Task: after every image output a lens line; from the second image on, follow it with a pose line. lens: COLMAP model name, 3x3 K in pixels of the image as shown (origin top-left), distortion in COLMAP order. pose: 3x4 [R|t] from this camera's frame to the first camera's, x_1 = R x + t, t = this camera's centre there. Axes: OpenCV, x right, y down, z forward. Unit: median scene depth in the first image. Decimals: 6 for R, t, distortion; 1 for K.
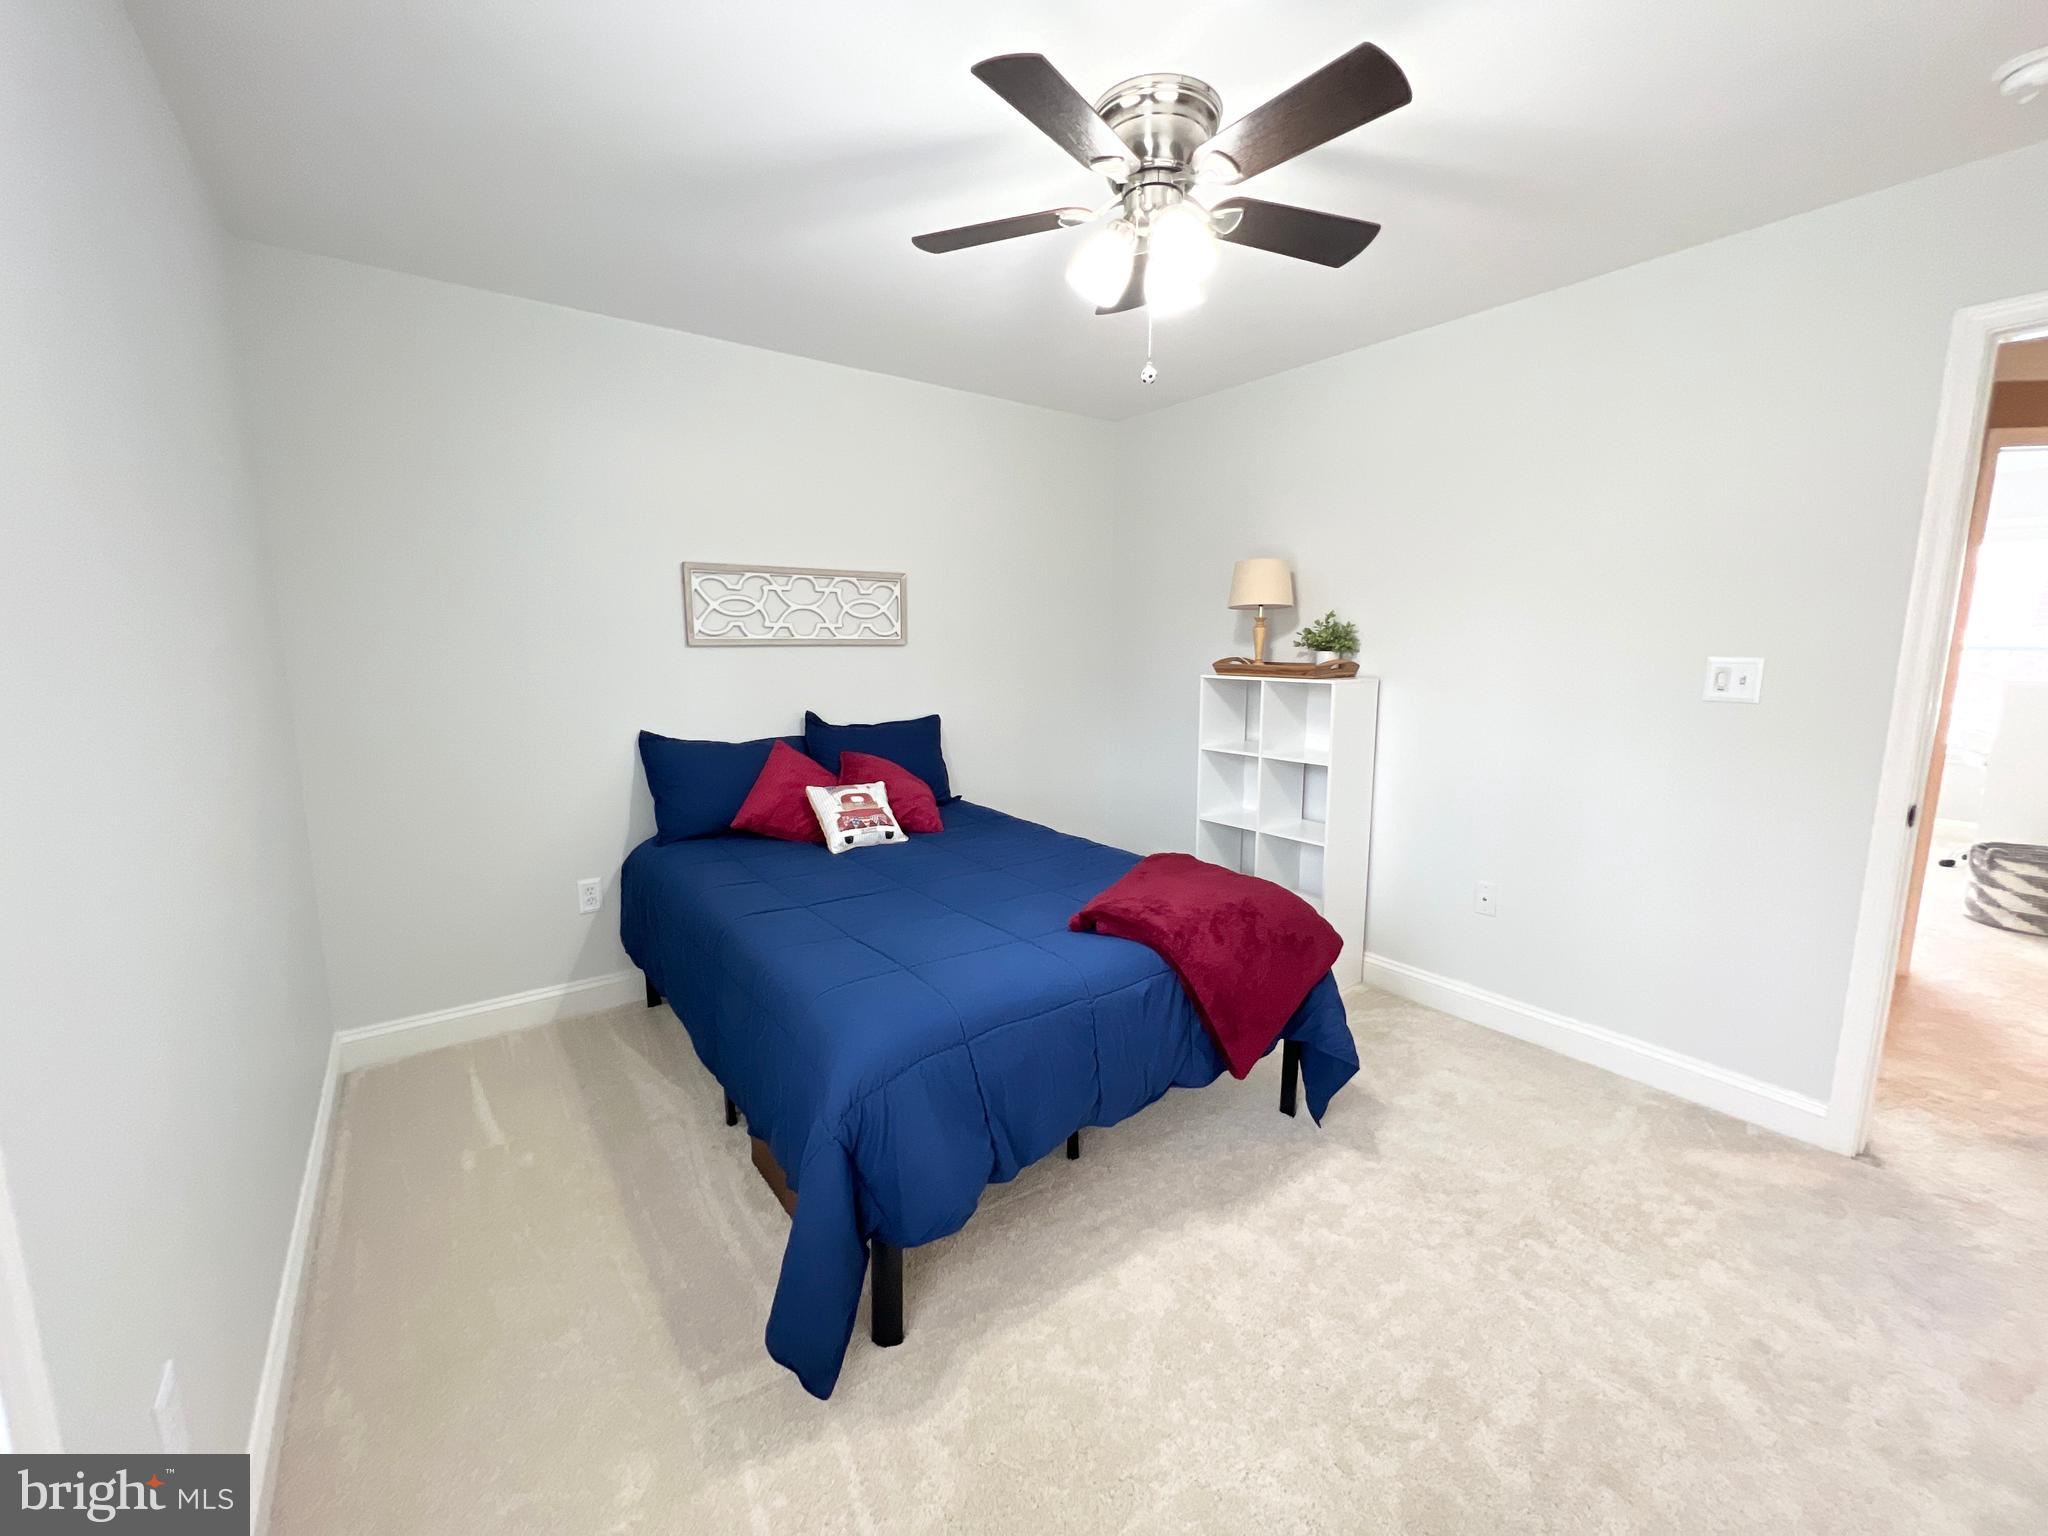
lens RADIAL K [[819.1, 0, 1032.9], [0, 819.1, 768.0], [0, 0, 1]] dist [0.001592, 0.000121]
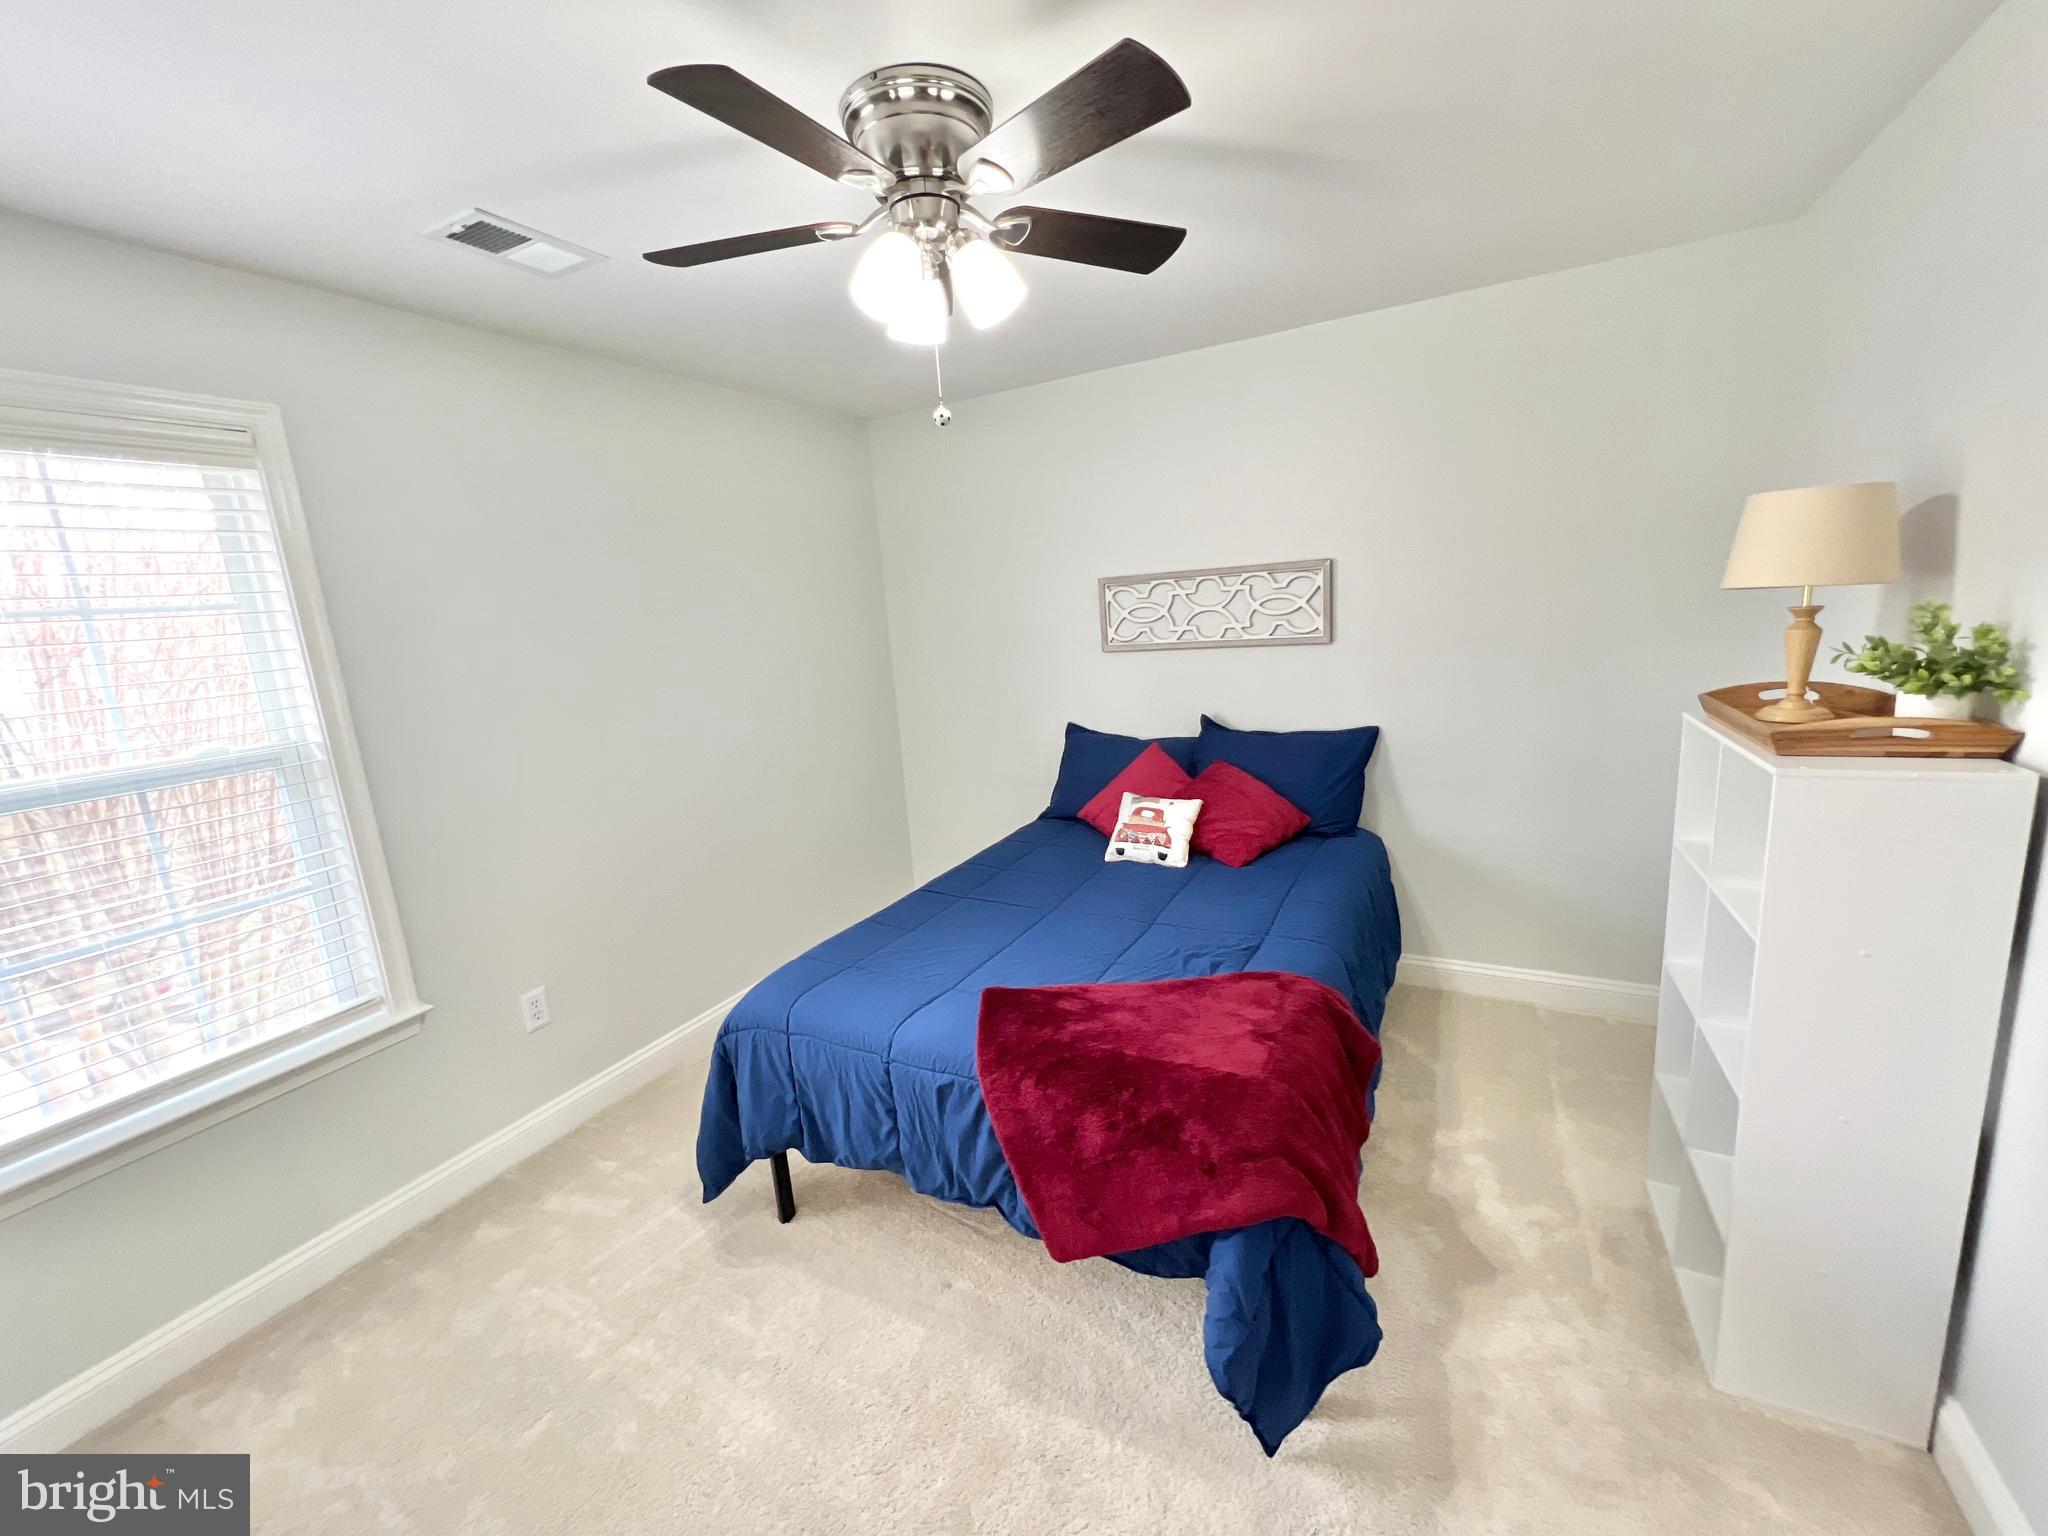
lens RADIAL K [[819.1, 0, 1023.6], [0, 819.1, 764.4], [0, 0, 1]] dist [0.001592, 0.000121]
pose [[0.426186, 0.149557, -0.892187, 0.551523], [-0.067032, 0.988749, 0.133723, -0.132499], [0.902149, 0.002814, 0.431416, 0.387666]]
